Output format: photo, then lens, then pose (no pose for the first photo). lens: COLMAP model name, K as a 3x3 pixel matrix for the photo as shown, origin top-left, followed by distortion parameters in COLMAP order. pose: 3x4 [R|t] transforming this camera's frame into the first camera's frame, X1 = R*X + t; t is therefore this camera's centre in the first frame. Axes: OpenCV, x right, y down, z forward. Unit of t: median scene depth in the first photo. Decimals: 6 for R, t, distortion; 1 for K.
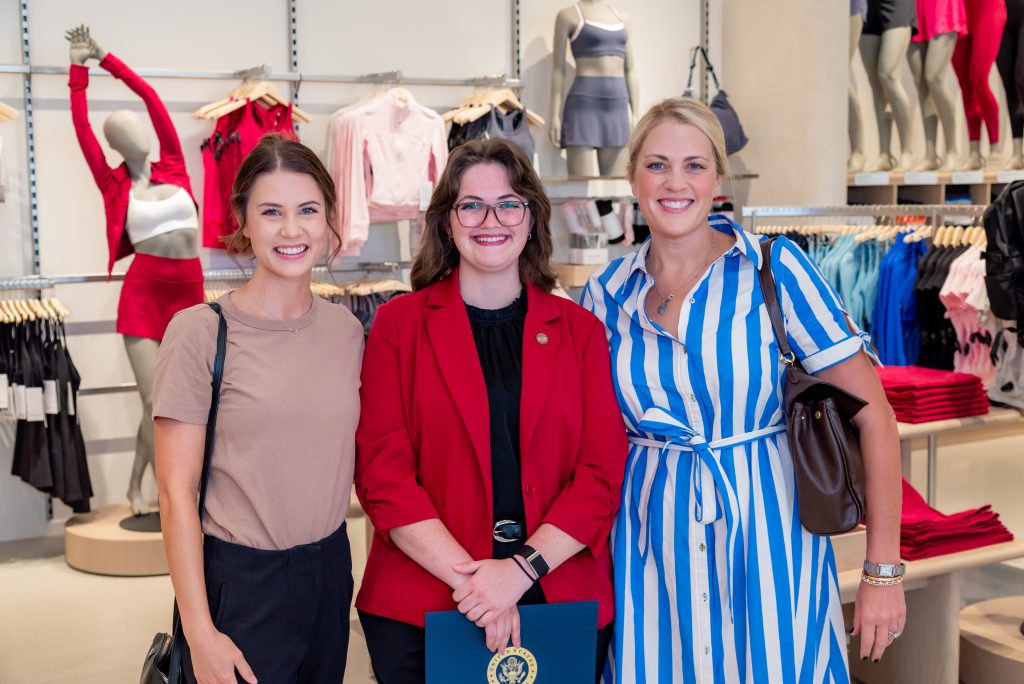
lens RADIAL K [[1293.1, 0, 505.0], [0, 1293.1, 345.0], [0, 0, 1]] dist [0.019573, 0.000000]
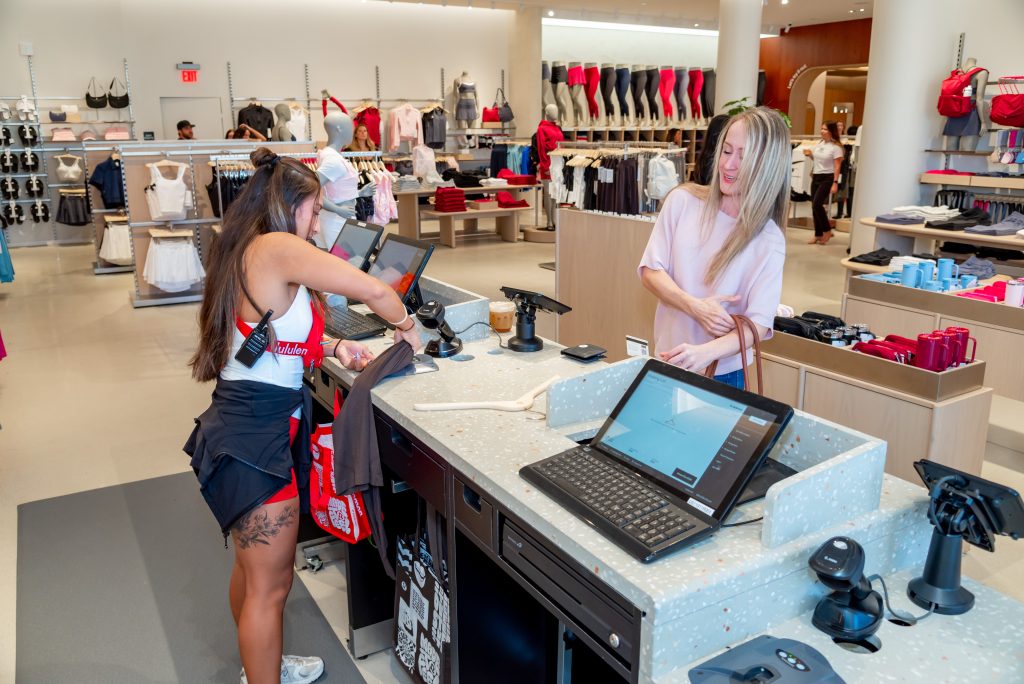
lens RADIAL K [[766.7, 0, 514.7], [0, 766.7, 334.7], [0, 0, 1]] dist [-0.028968, 0.004967]
pose [[0.999665, -0.000073, 0.025896, 0.154310], [-0.003628, 0.989735, 0.142867, 0.129061], [-0.025641, -0.142914, 0.989403, -1.157721]]
